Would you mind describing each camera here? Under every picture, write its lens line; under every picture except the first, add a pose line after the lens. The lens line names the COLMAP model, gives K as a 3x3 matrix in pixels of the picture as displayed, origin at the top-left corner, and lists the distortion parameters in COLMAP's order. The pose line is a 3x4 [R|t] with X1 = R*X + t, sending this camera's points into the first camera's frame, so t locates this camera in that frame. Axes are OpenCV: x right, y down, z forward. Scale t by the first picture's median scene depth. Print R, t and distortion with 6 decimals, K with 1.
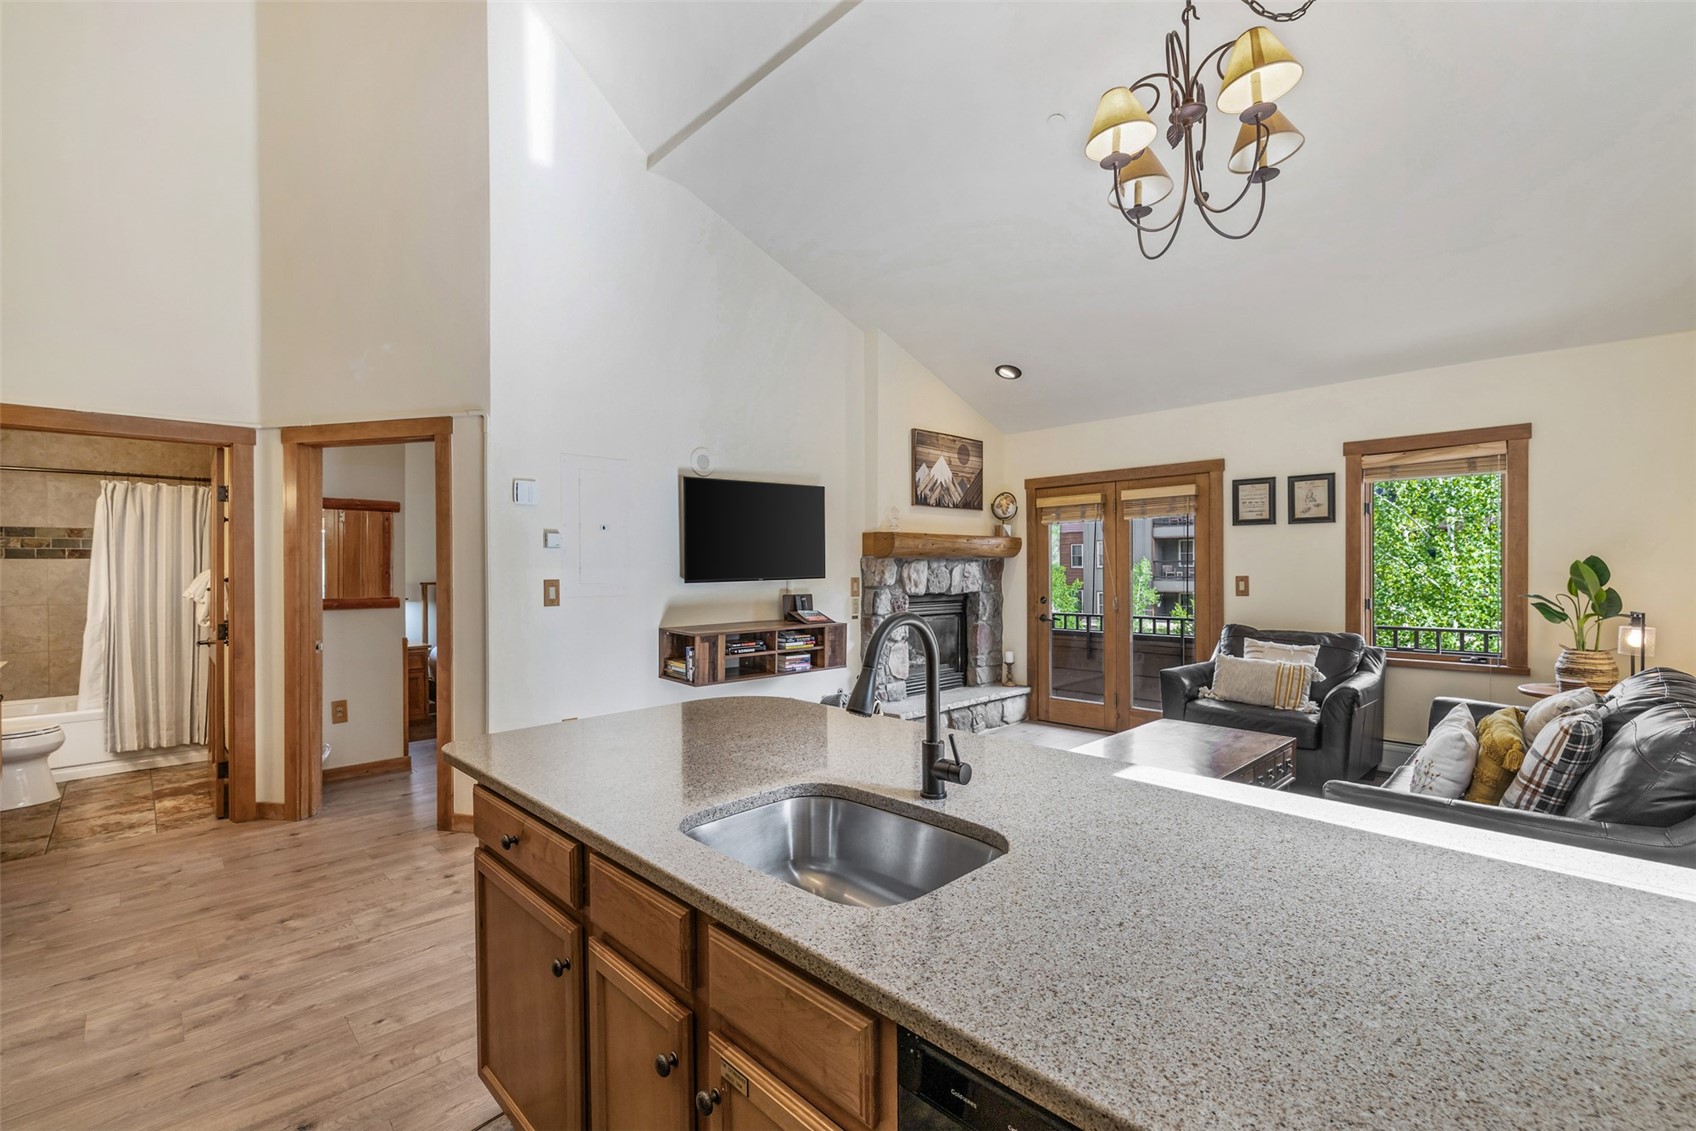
lens RADIAL K [[744.6, 0, 844.4], [0, 744.6, 569.8], [0, 0, 1]] dist [-0.000682, 0.000891]
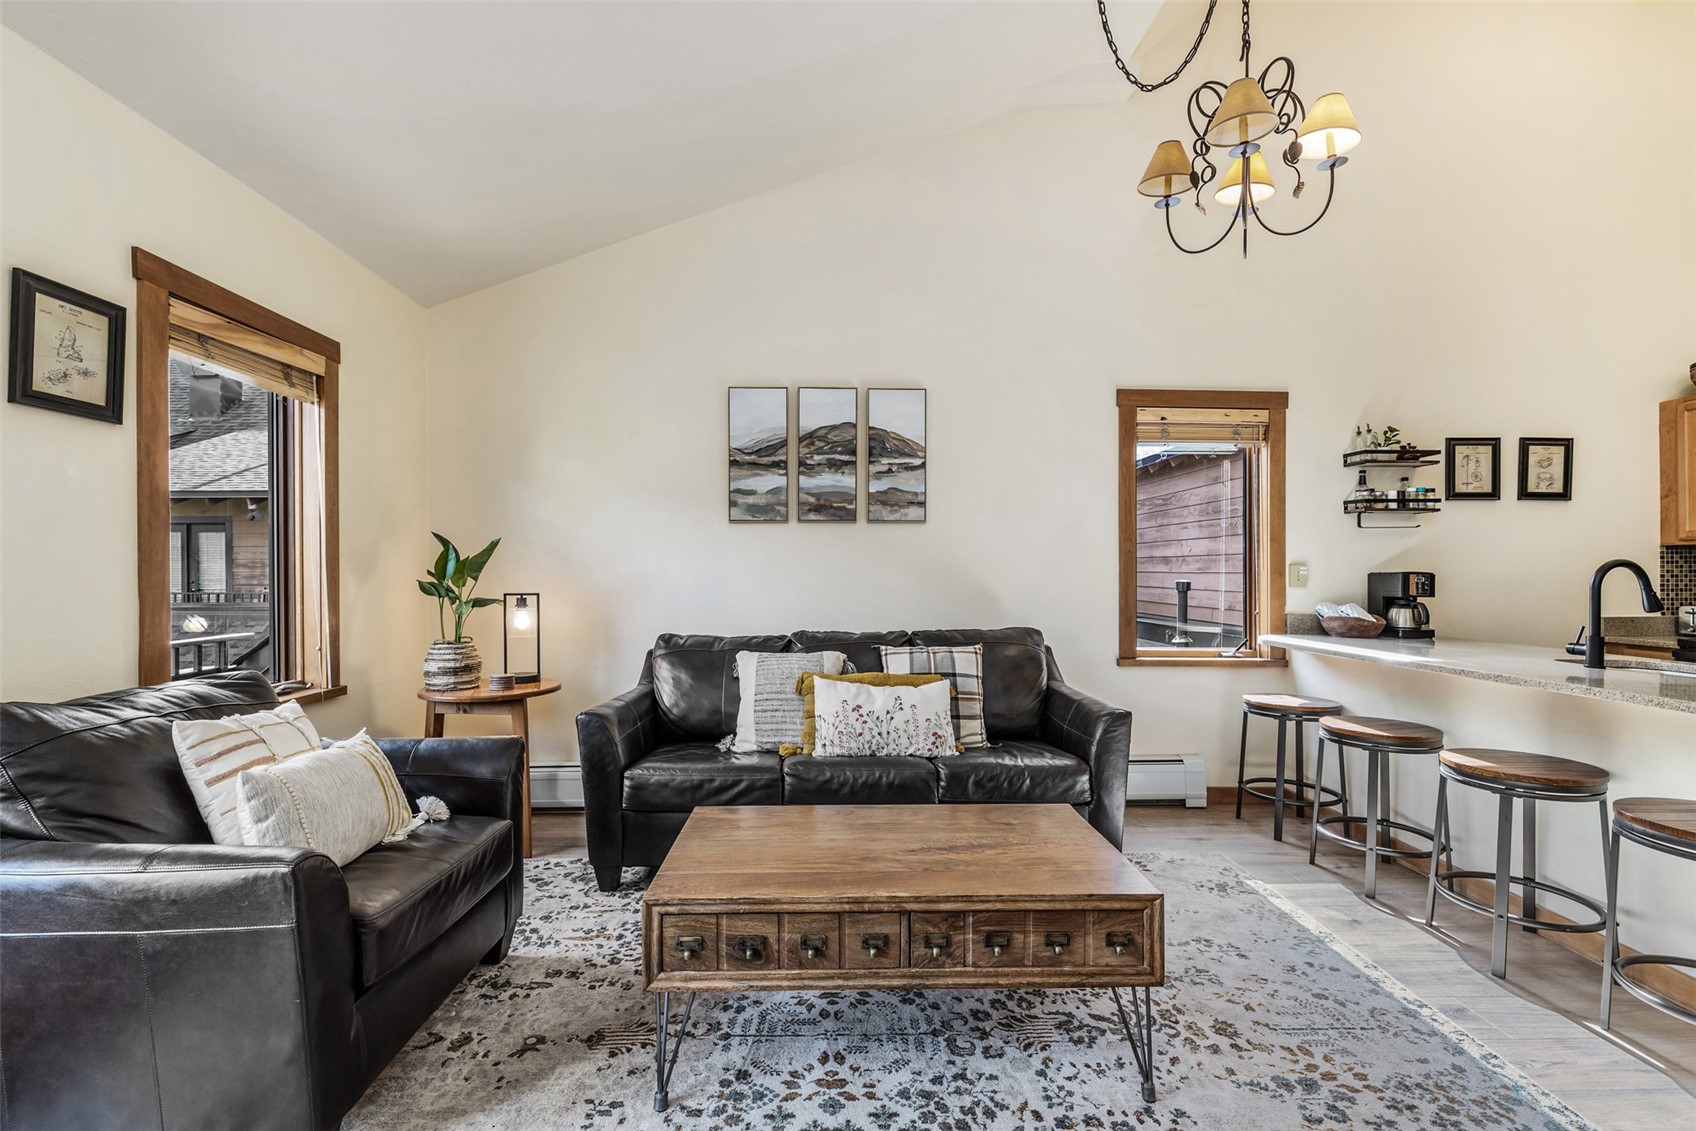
lens RADIAL K [[744.6, 0, 844.4], [0, 744.6, 569.8], [0, 0, 1]] dist [-0.000682, 0.000891]
pose [[-0.737981, 0.004818, 0.674804, 0.065389], [0.004670, 0.999987, -0.002032, 0.020511], [-0.674806, 0.001652, -0.737994, 0.972958]]
